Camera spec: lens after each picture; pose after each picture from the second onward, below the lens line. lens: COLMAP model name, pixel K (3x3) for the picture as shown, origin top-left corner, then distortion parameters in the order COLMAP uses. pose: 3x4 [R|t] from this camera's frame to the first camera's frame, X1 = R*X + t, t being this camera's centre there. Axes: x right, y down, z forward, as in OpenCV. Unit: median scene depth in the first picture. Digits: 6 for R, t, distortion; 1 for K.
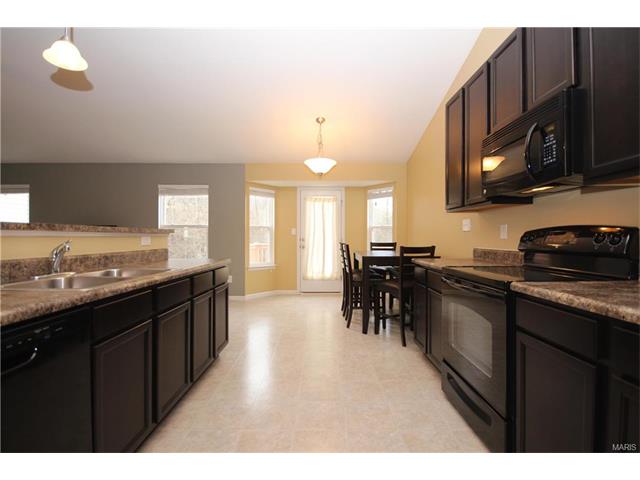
lens RADIAL K [[307.8, 0, 318.4], [0, 307.8, 245.7], [0, 0, 1]] dist [0.006234, 0.000452]
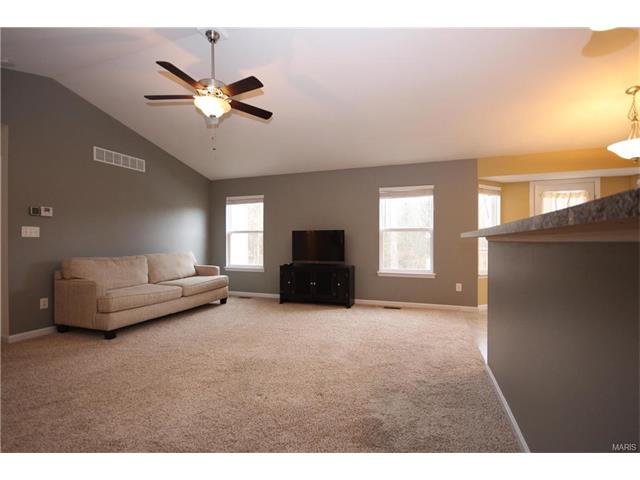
lens RADIAL K [[307.8, 0, 318.4], [0, 307.8, 245.7], [0, 0, 1]] dist [0.006234, 0.000452]
pose [[0.937531, 0.005808, -0.347854, -0.321945], [-0.009561, 0.999913, -0.009074, -0.000571], [0.347771, 0.011833, 0.937505, -0.000089]]
